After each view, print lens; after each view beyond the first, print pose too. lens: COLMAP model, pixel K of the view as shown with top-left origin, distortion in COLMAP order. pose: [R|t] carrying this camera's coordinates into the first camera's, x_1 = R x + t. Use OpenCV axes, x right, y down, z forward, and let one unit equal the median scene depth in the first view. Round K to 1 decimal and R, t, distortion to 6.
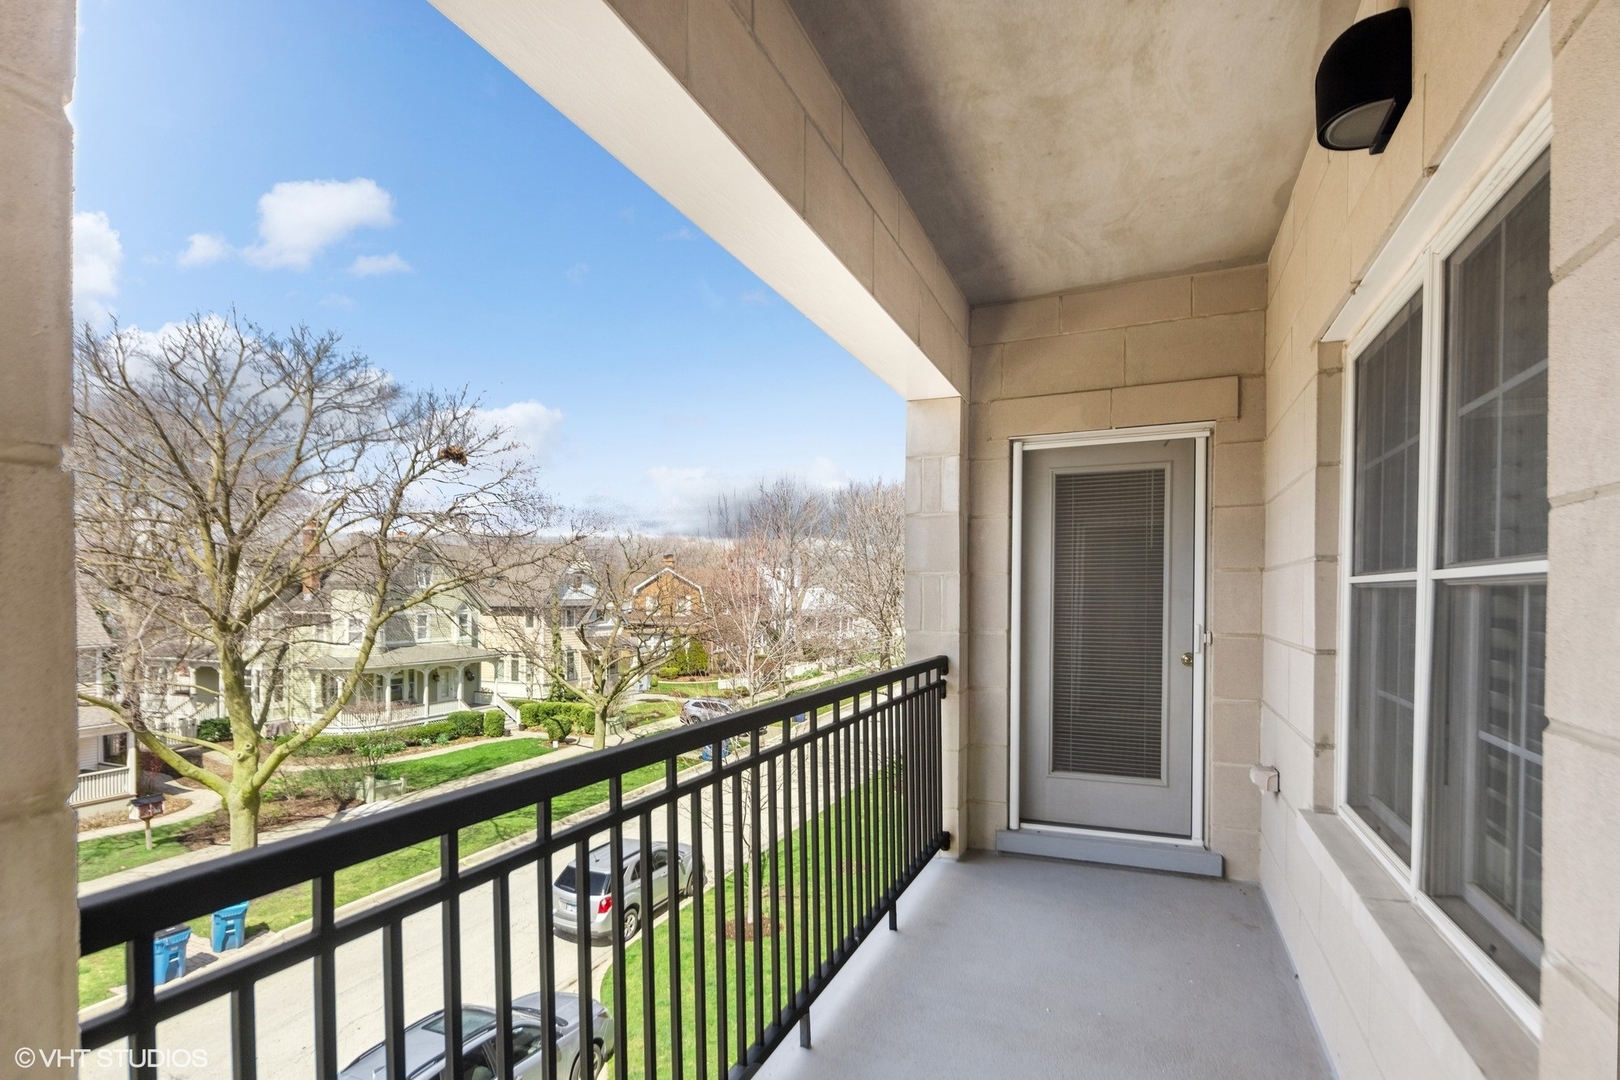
lens RADIAL K [[790.4, 0, 810.1], [0, 790.4, 593.2], [0, 0, 1]] dist [0.008019, -0.000762]
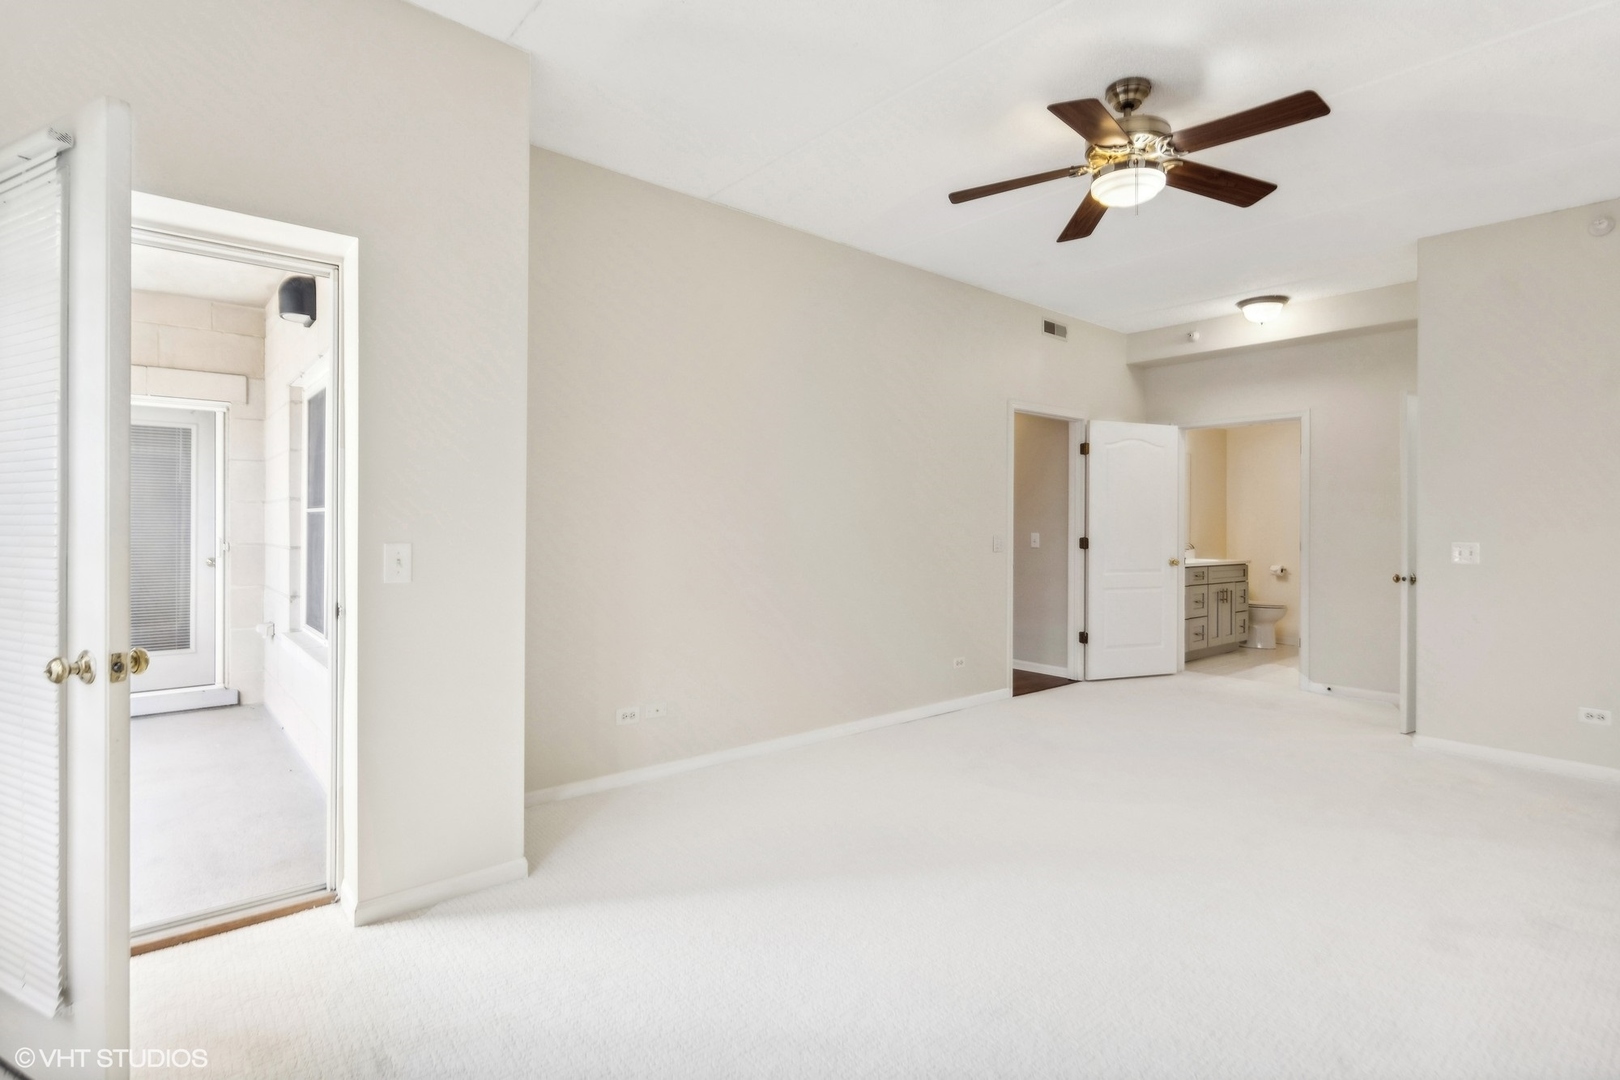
lens RADIAL K [[792.6, 0, 811.2], [0, 792.6, 530.1], [0, 0, 1]] dist [0.007943, -0.006056]
pose [[0.451310, -0.012204, 0.892284, -0.351225], [-0.001791, 0.999892, 0.014581, 0.000928], [-0.892366, -0.008178, 0.451239, -0.689104]]
